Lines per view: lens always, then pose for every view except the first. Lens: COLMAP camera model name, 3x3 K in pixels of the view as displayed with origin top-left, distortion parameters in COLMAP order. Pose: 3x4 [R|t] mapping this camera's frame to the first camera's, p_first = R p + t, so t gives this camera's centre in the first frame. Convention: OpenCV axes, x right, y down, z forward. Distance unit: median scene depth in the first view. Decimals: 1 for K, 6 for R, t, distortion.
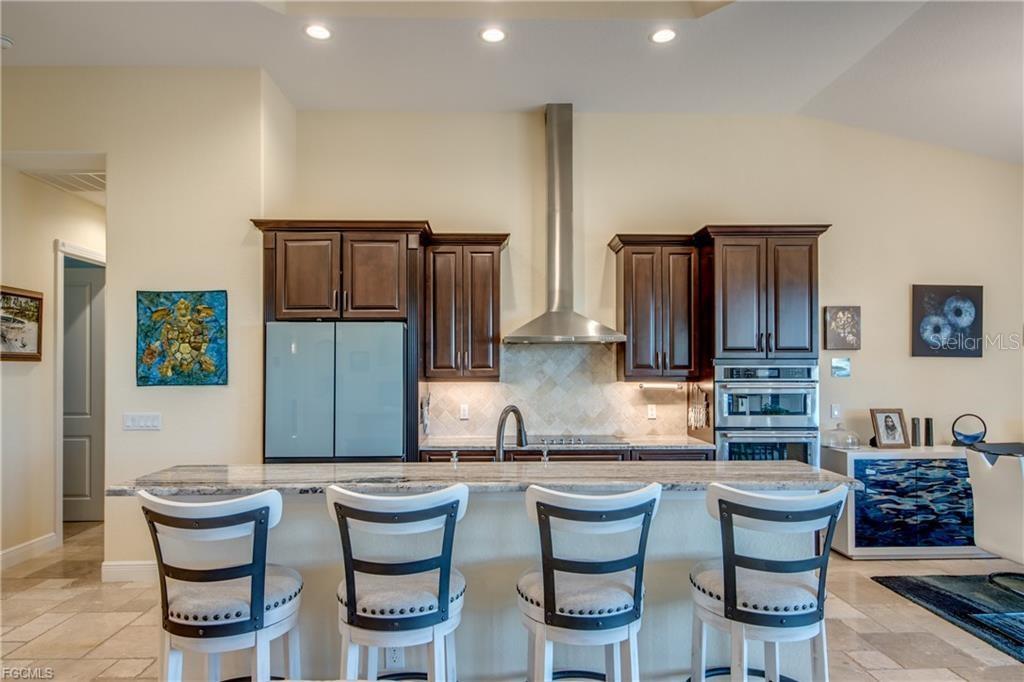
lens RADIAL K [[596.5, 0, 514.0], [0, 596.5, 358.9], [0, 0, 1]] dist [0.000716, 0.000178]
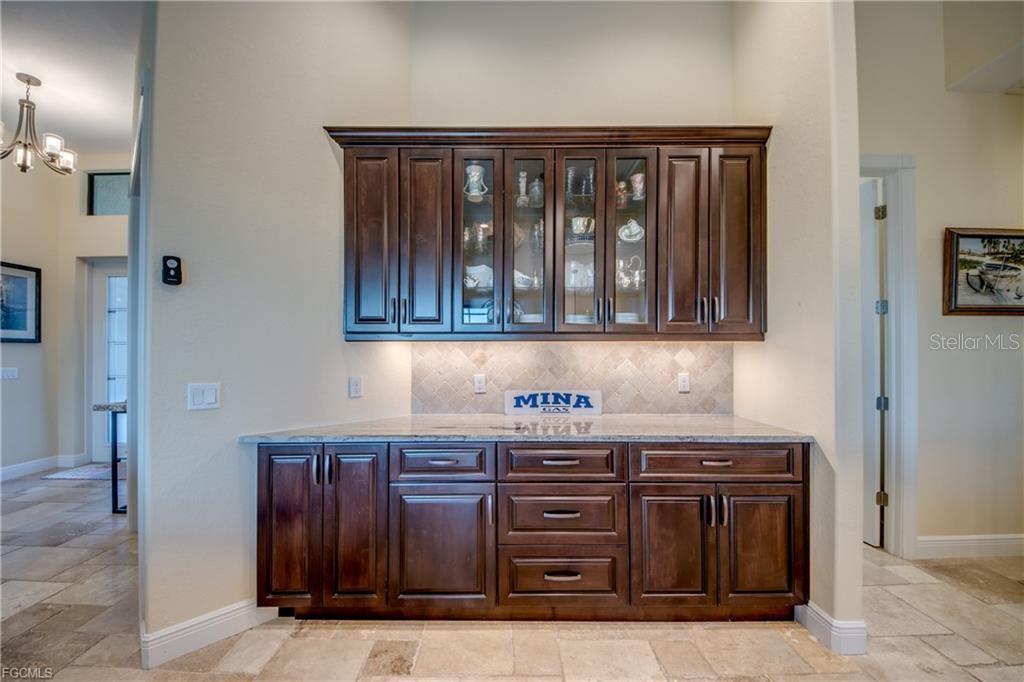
lens RADIAL K [[389.3, 0, 516.7], [0, 389.3, 336.0], [0, 0, 1]] dist [-0.007590, -0.005524]
pose [[-0.046981, -0.001074, -0.998895, -0.276452], [0.016444, 0.999863, -0.001849, 0.021663], [0.998760, -0.016513, -0.046957, 0.340406]]
